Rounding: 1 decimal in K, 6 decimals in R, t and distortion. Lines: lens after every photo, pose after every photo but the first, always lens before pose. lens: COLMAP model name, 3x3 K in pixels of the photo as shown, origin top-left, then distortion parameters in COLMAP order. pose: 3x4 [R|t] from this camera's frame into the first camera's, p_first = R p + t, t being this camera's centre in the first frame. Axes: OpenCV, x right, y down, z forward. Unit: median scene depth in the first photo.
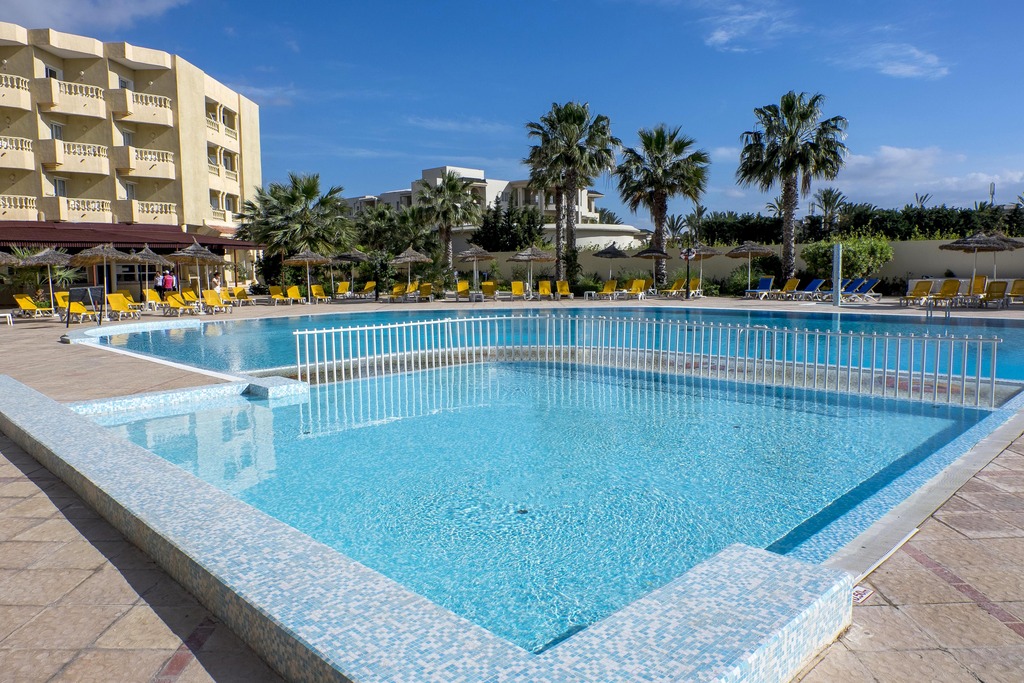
lens RADIAL K [[719.5, 0, 536.3], [0, 719.5, 312.4], [0, 0, 1]] dist [-0.032064, 0.002570]
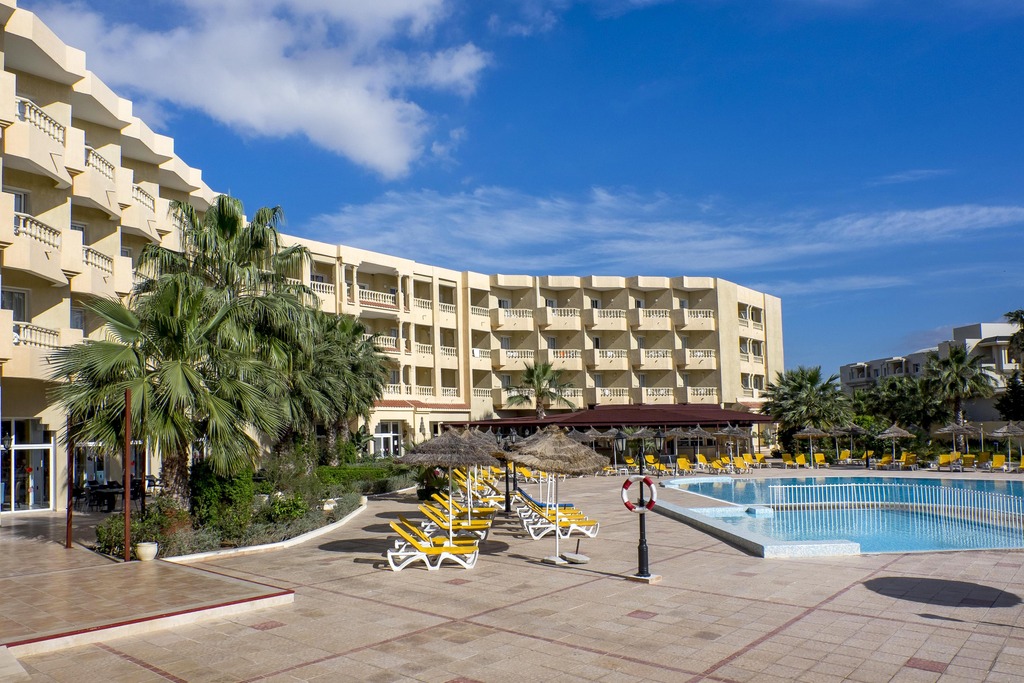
lens RADIAL K [[767.3, 0, 515.3], [0, 767.3, 363.0], [0, 0, 1]] dist [-0.044190, 0.000631]
pose [[0.751883, -0.047871, -0.657556, 0.160453], [-0.044817, 0.991342, -0.123416, -0.005951], [0.657772, 0.122264, 0.743228, -0.329091]]
